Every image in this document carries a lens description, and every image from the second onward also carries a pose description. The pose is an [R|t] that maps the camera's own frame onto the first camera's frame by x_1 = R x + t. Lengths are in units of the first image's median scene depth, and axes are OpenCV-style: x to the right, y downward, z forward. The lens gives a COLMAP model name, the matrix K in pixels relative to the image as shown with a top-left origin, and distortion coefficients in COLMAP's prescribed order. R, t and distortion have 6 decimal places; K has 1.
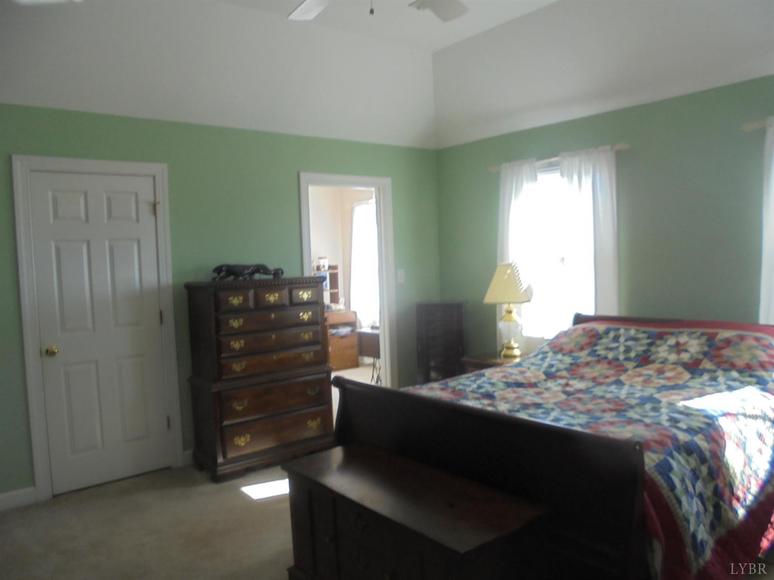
lens RADIAL K [[584.9, 0, 385.6], [0, 584.9, 283.6], [0, 0, 1]] dist [-0.108427, 0.102870]
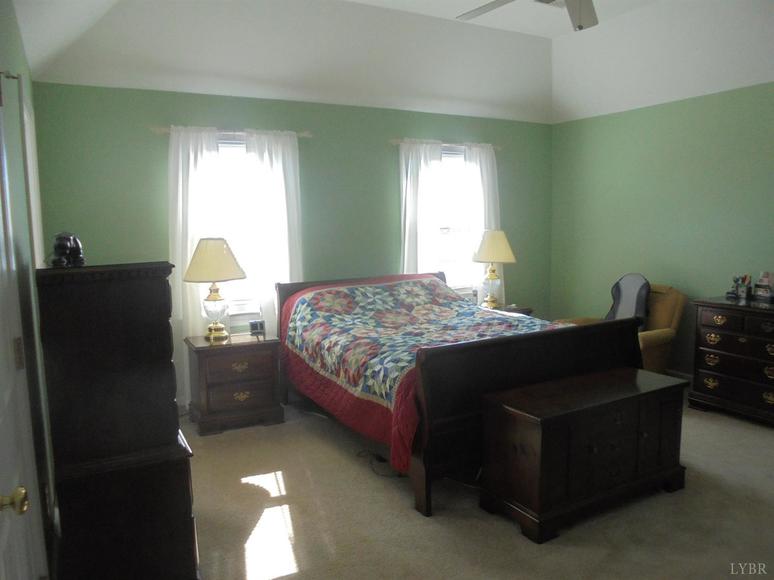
lens RADIAL K [[584.9, 0, 385.6], [0, 584.9, 283.6], [0, 0, 1]] dist [-0.108427, 0.102870]
pose [[0.184365, -0.062852, 0.980846, -0.799251], [0.070155, 0.996249, 0.050652, 0.011359], [-0.980351, 0.059473, 0.188083, 0.718435]]
